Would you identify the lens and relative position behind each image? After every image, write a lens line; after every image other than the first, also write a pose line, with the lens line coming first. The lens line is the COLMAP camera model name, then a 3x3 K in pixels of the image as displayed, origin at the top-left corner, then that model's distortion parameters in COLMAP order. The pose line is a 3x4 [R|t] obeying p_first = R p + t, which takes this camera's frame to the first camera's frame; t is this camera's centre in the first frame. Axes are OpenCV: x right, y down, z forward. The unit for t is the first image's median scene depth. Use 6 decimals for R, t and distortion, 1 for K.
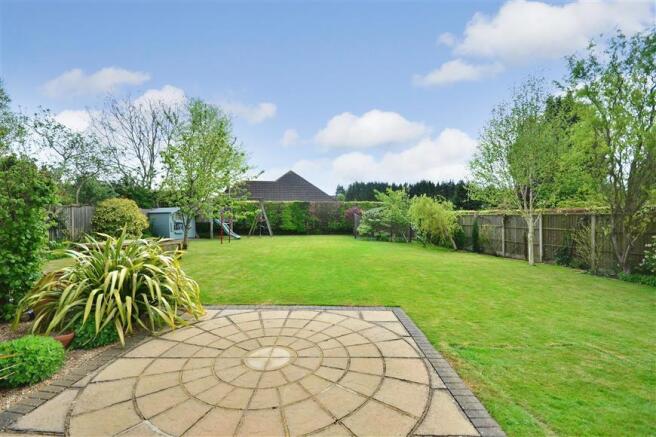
lens RADIAL K [[290.8, 0, 326.2], [0, 290.8, 213.6], [0, 0, 1]] dist [-0.001302, -0.000960]
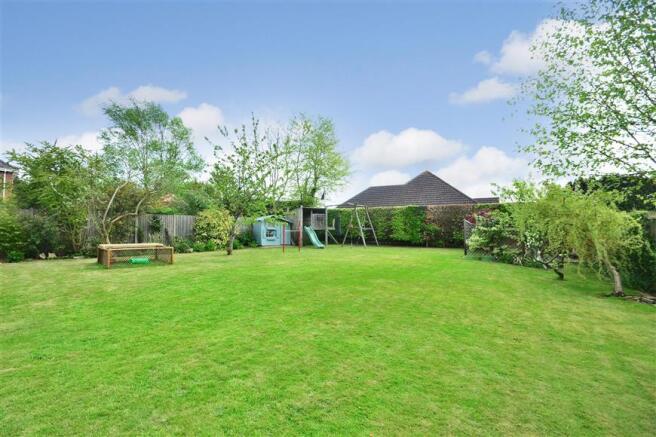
lens RADIAL K [[290.8, 0, 326.8], [0, 290.8, 221.6], [0, 0, 1]] dist [-0.001302, -0.000960]
pose [[0.786677, -0.009144, -0.617297, 0.277553], [0.005882, 0.999956, -0.007315, 0.009009], [0.617336, 0.002124, 0.786696, 0.259921]]
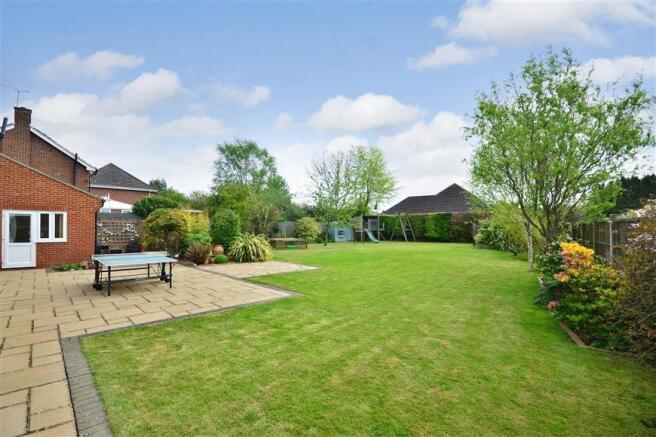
lens RADIAL K [[290.8, 0, 326.0], [0, 290.8, 222.3], [0, 0, 1]] dist [-0.001302, -0.000960]
pose [[0.704767, -0.016190, -0.709254, 0.494372], [0.014042, 0.999862, -0.008870, -0.001460], [0.709300, -0.003708, 0.704897, -0.149490]]
